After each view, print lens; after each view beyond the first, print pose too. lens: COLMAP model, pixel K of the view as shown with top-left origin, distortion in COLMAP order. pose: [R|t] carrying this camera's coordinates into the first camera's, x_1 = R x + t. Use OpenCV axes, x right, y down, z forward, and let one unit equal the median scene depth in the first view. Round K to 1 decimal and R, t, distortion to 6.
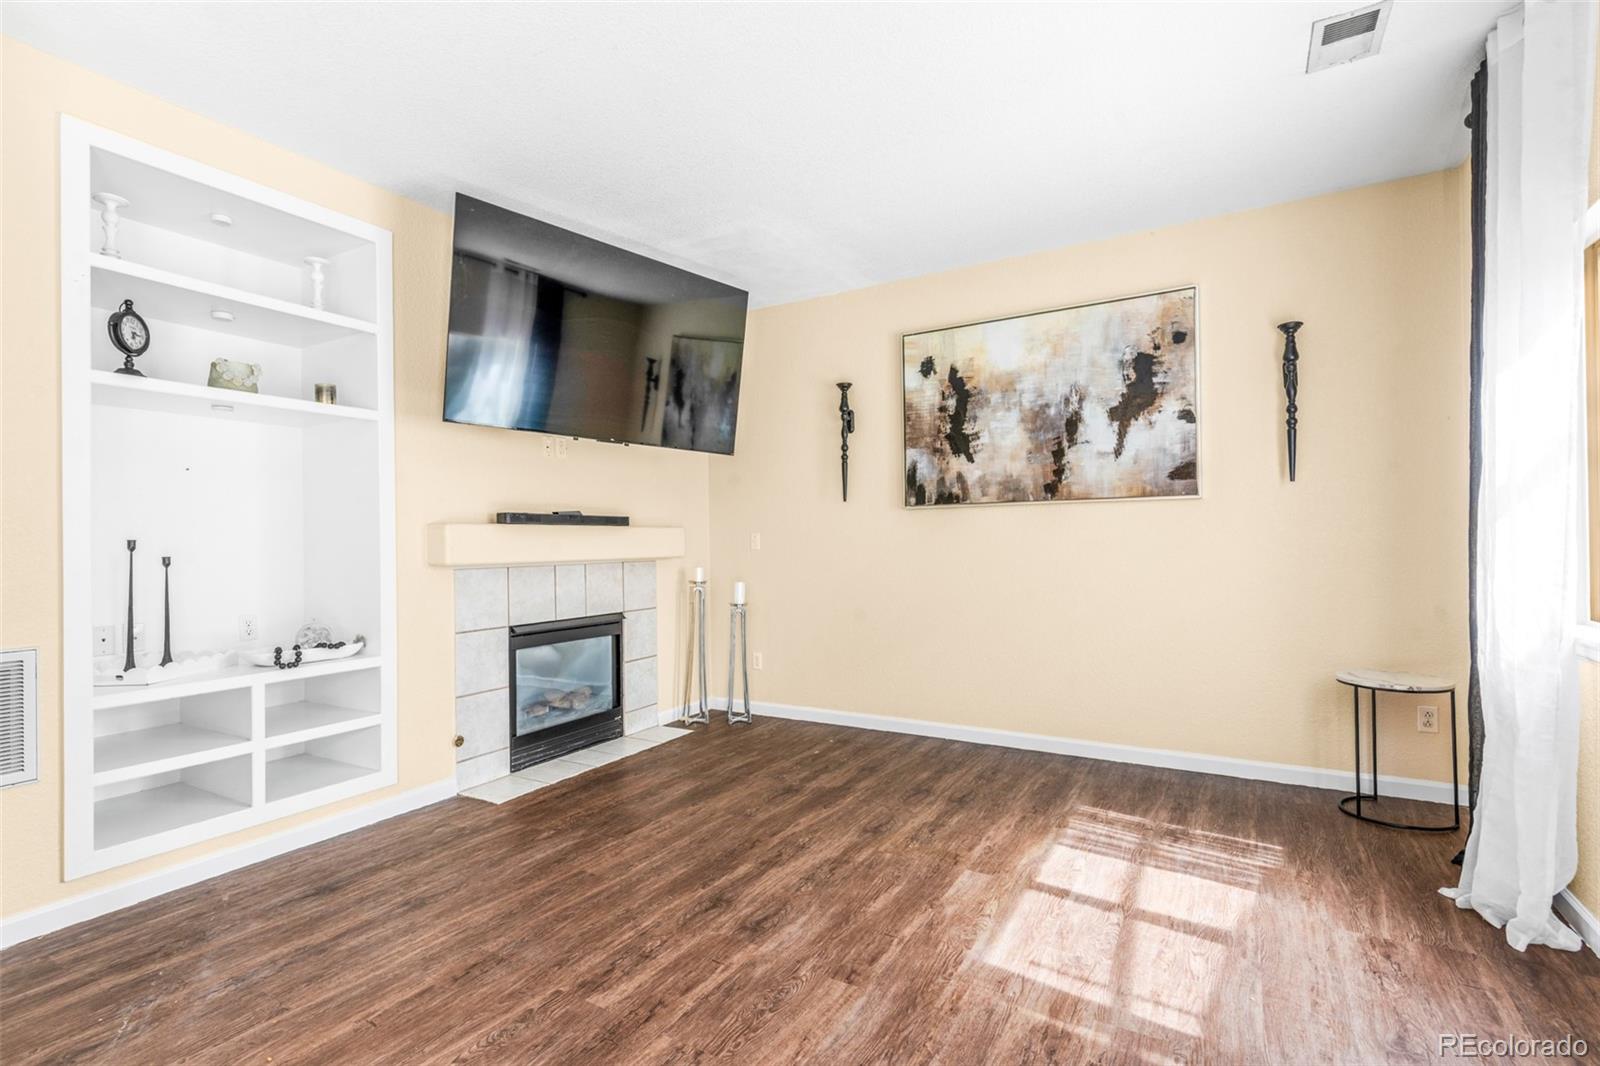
lens RADIAL K [[735.1, 0, 800.0], [0, 735.1, 533.0], [0, 0, 1]] dist [0.001335, -0.000323]
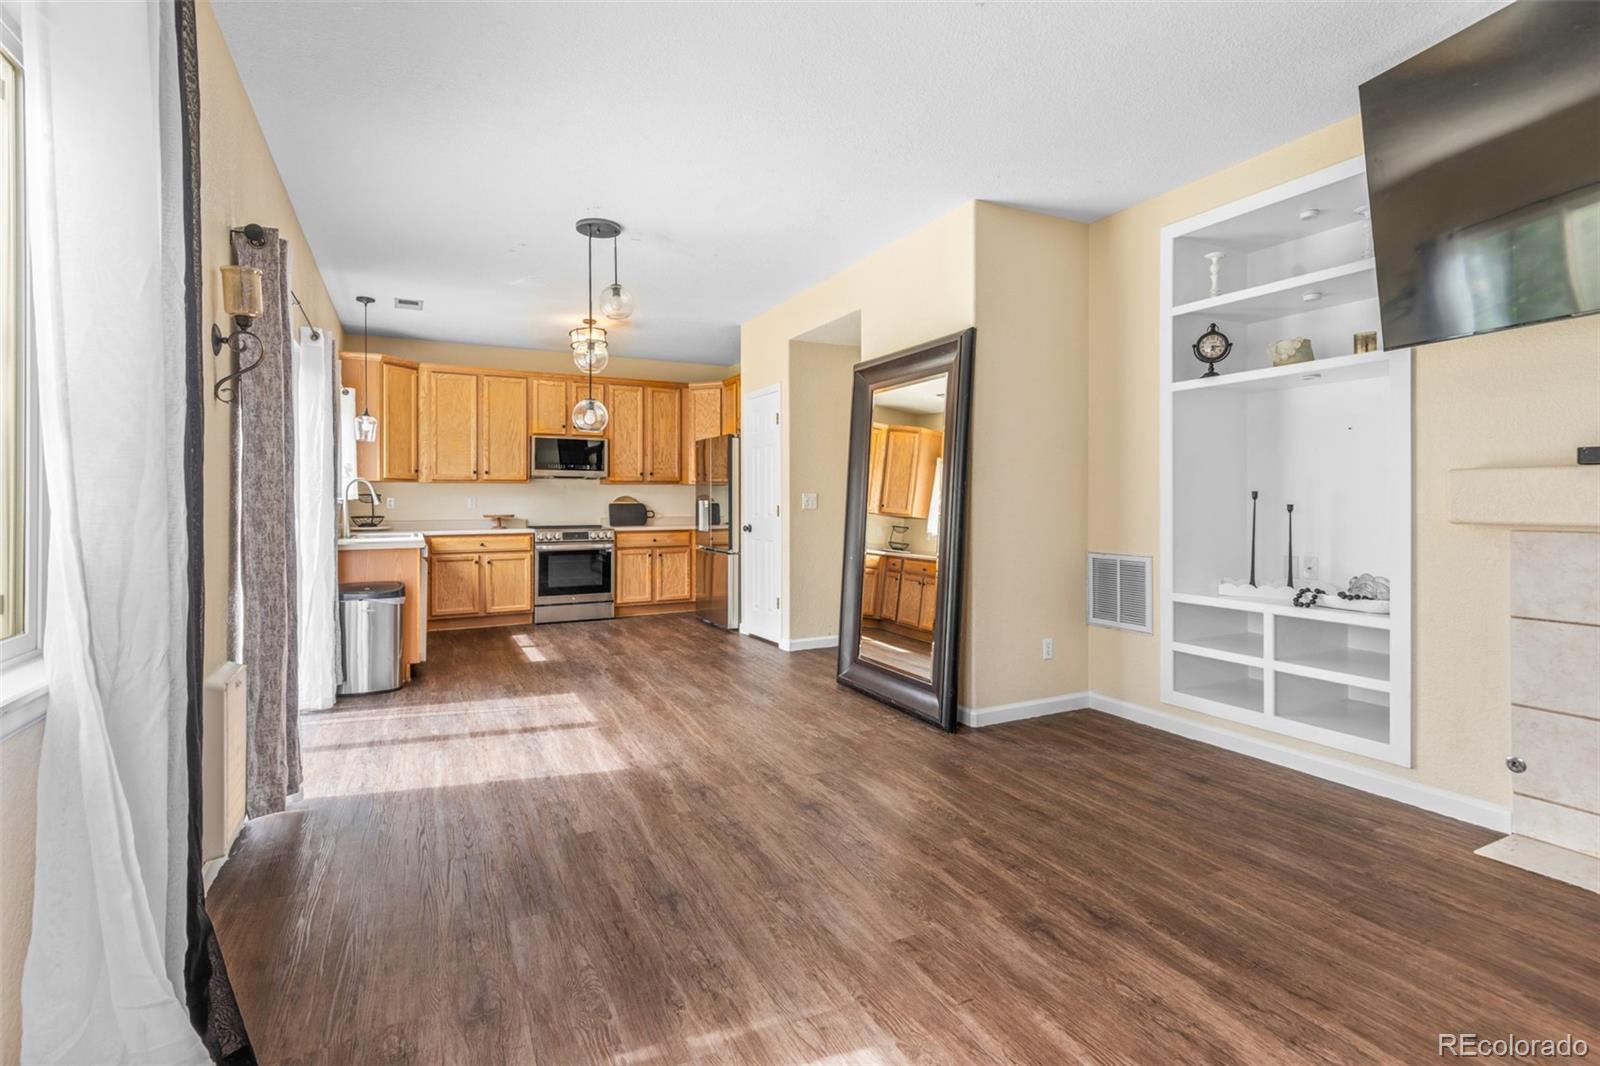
lens RADIAL K [[754.4, 0, 779.8], [0, 754.4, 499.2], [0, 0, 1]] dist [-0.000247, -0.000321]
pose [[-0.555514, 0.014561, -0.831380, 0.568232], [0.020933, 0.999775, 0.003523, 0.000391], [0.831244, -0.015446, -0.555693, 0.816122]]
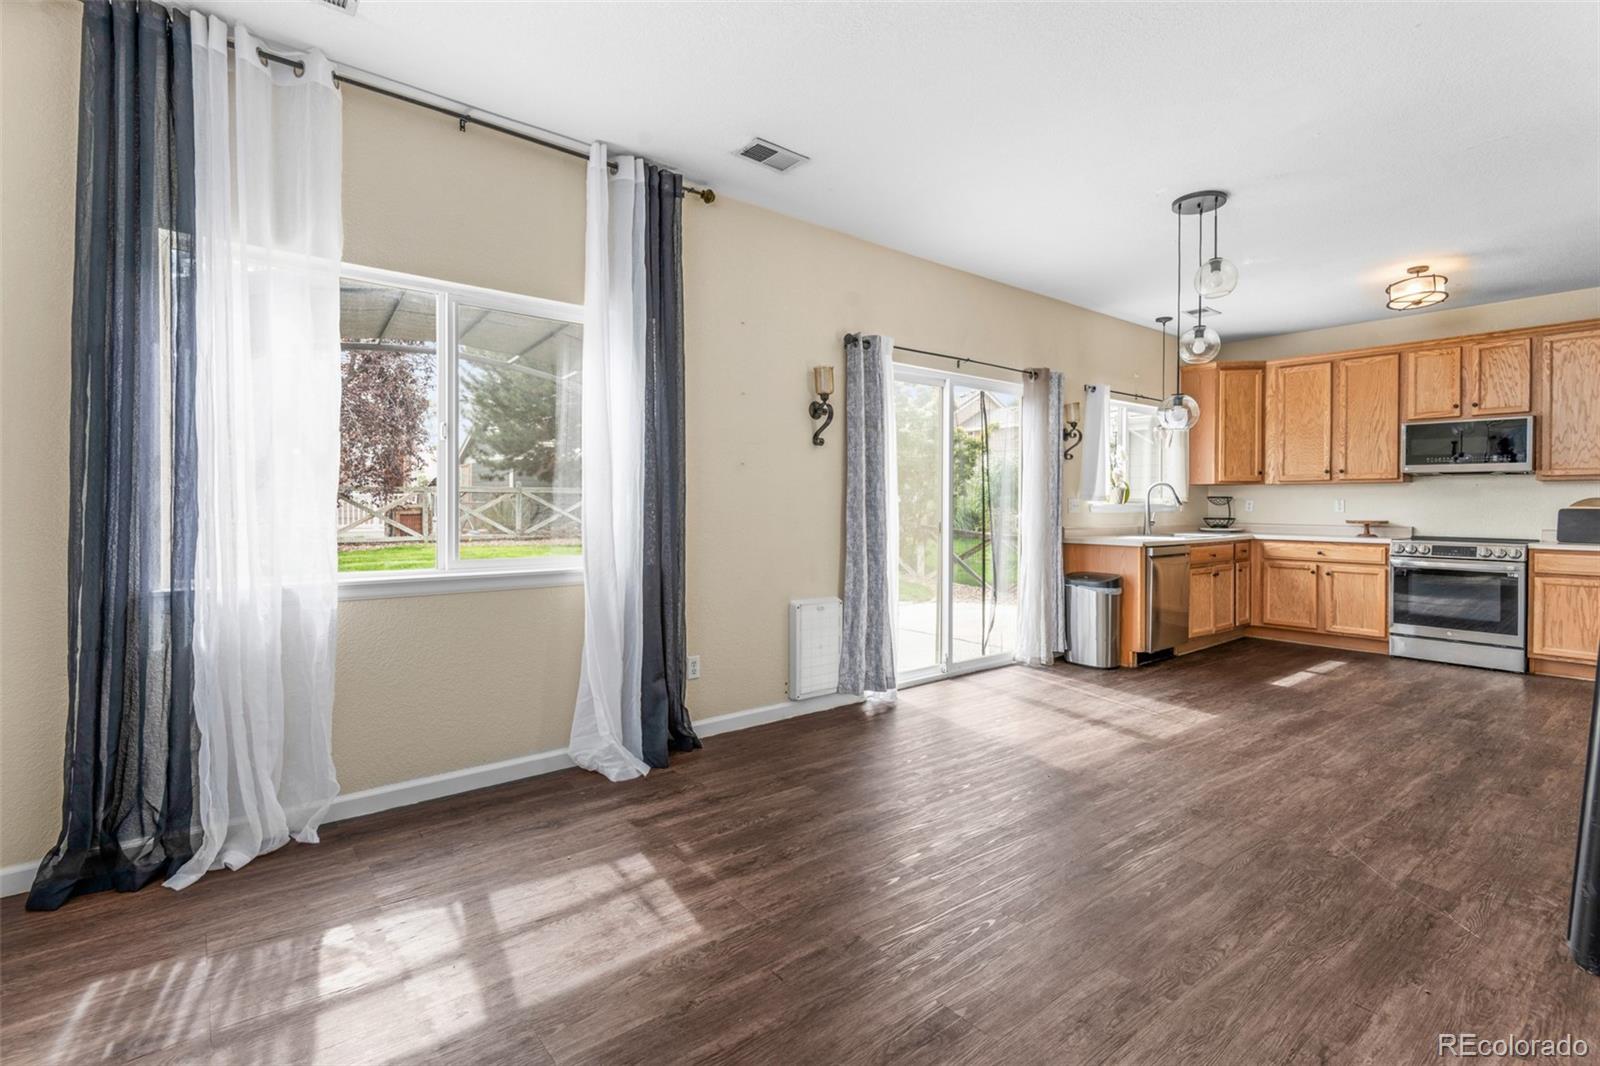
lens RADIAL K [[740.3, 0, 793.8], [0, 740.3, 506.0], [0, 0, 1]] dist [0.002012, 0.000233]
pose [[-0.930490, 0.010234, 0.366173, -0.132134], [0.005848, 0.999897, -0.013086, 0.015733], [-0.366270, -0.010035, -0.930455, 1.124717]]
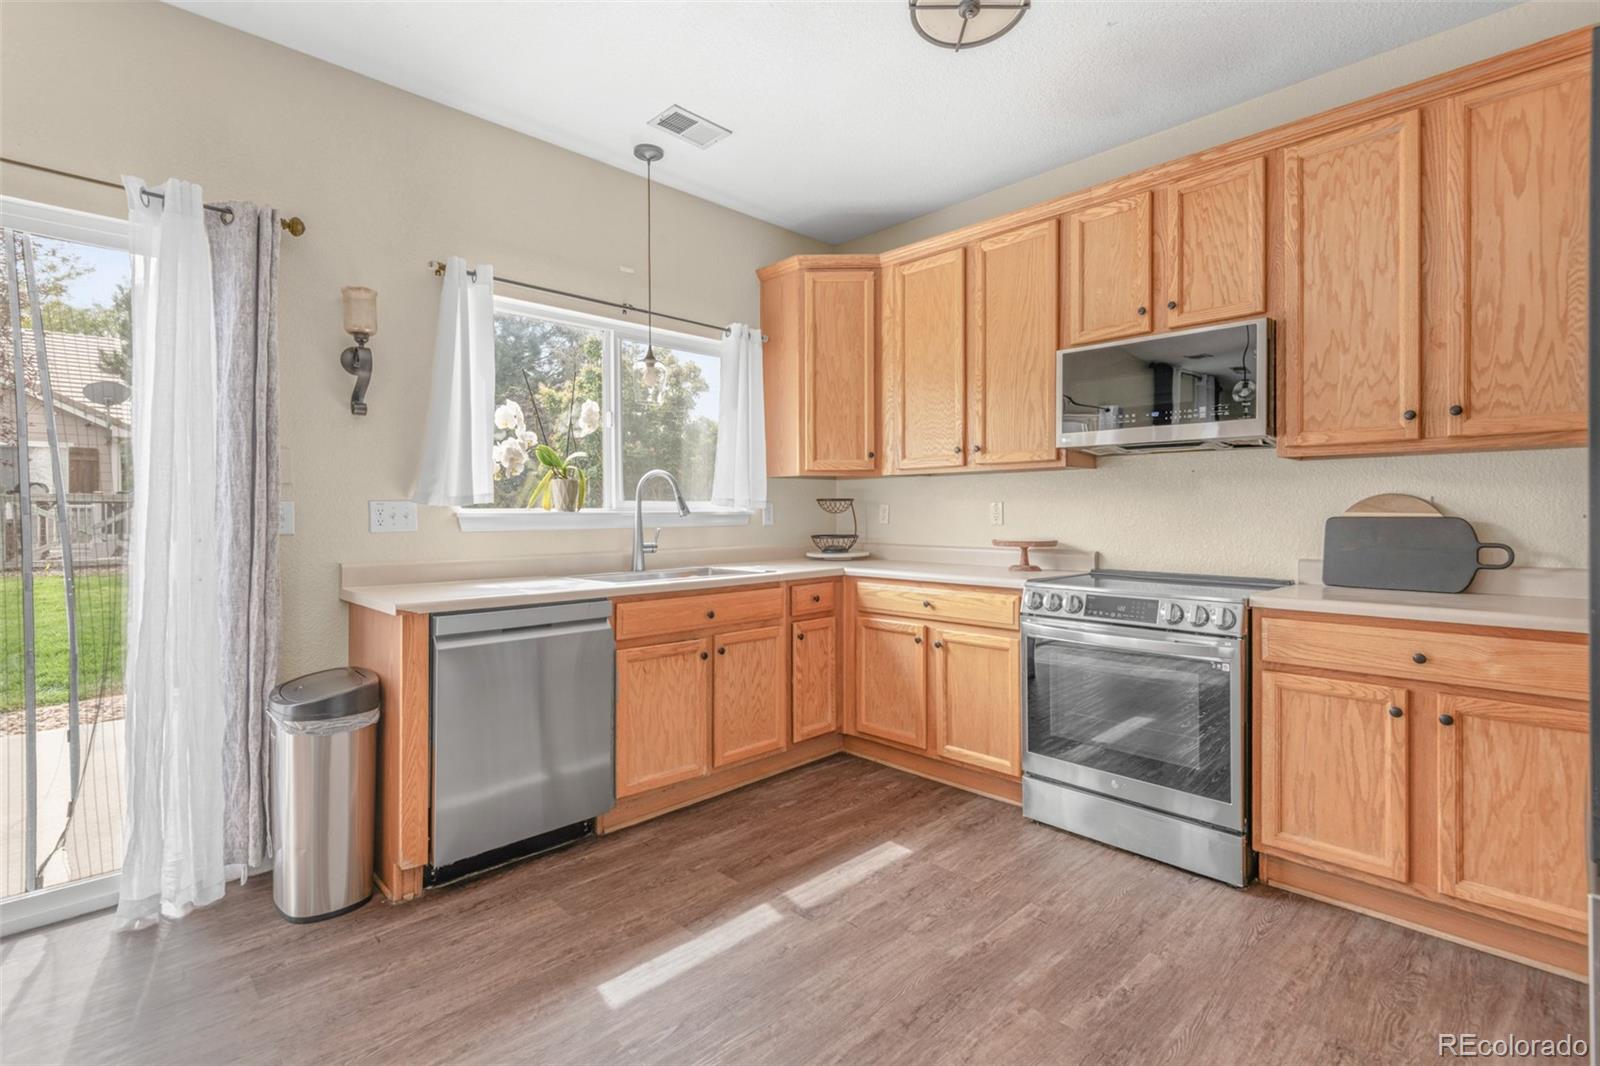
lens RADIAL K [[752.3, 0, 803.0], [0, 752.3, 510.6], [0, 0, 1]] dist [0.027697, -0.017467]
pose [[-0.964919, 0.018251, 0.261912, -0.735705], [0.014115, 0.999744, -0.017664, 0.010310], [-0.262167, -0.013347, -0.964930, -0.010227]]
